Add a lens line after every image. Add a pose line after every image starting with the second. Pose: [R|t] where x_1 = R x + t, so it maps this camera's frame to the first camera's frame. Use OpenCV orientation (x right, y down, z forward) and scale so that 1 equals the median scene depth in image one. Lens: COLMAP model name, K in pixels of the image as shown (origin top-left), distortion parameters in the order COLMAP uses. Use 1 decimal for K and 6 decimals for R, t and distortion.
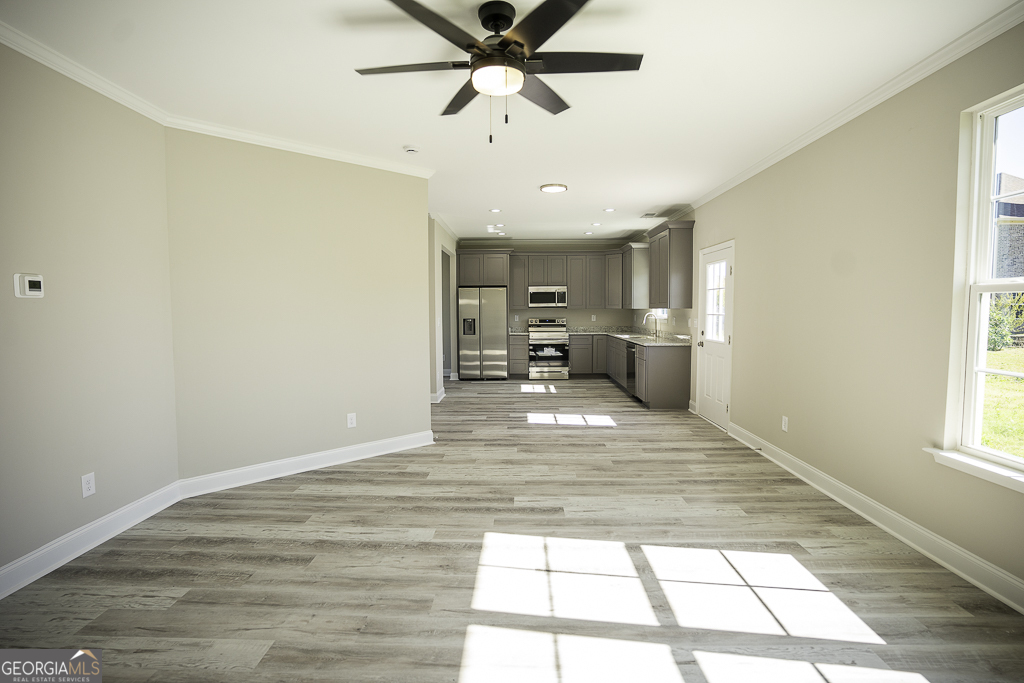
lens RADIAL K [[492.2, 0, 512.0], [0, 492.2, 341.5], [0, 0, 1]] dist [-0.000385, 0.000660]
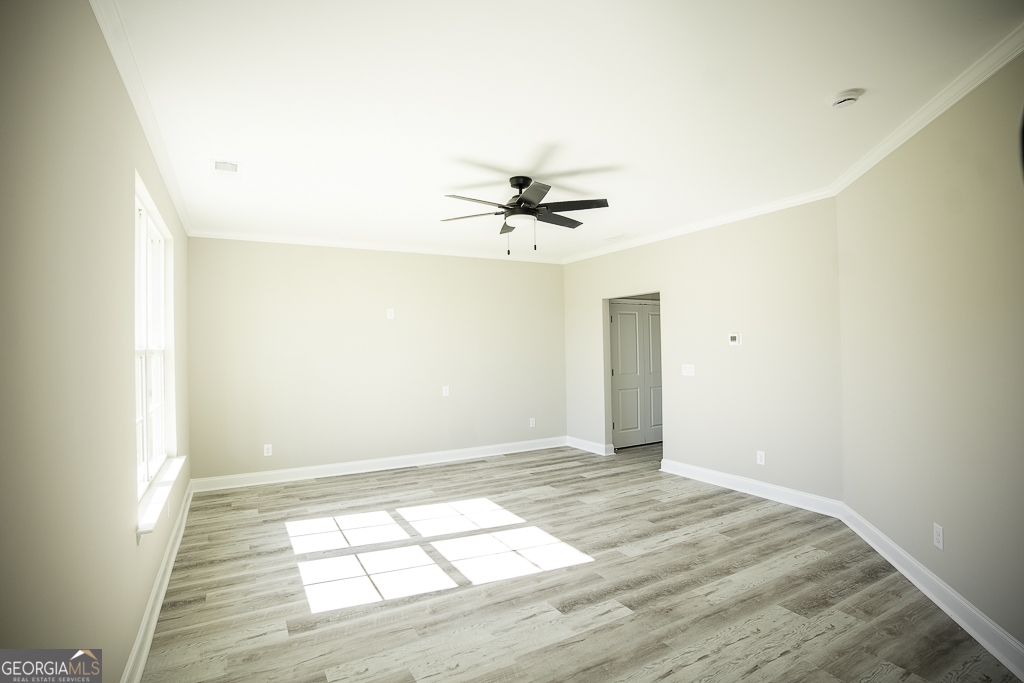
lens RADIAL K [[492.2, 0, 512.0], [0, 492.2, 341.5], [0, 0, 1]] dist [-0.000385, 0.000660]
pose [[-0.850913, 0.010593, -0.525199, 0.633576], [-0.015902, 0.998819, 0.045910, -0.143637], [0.525065, 0.047417, -0.849740, 1.749980]]
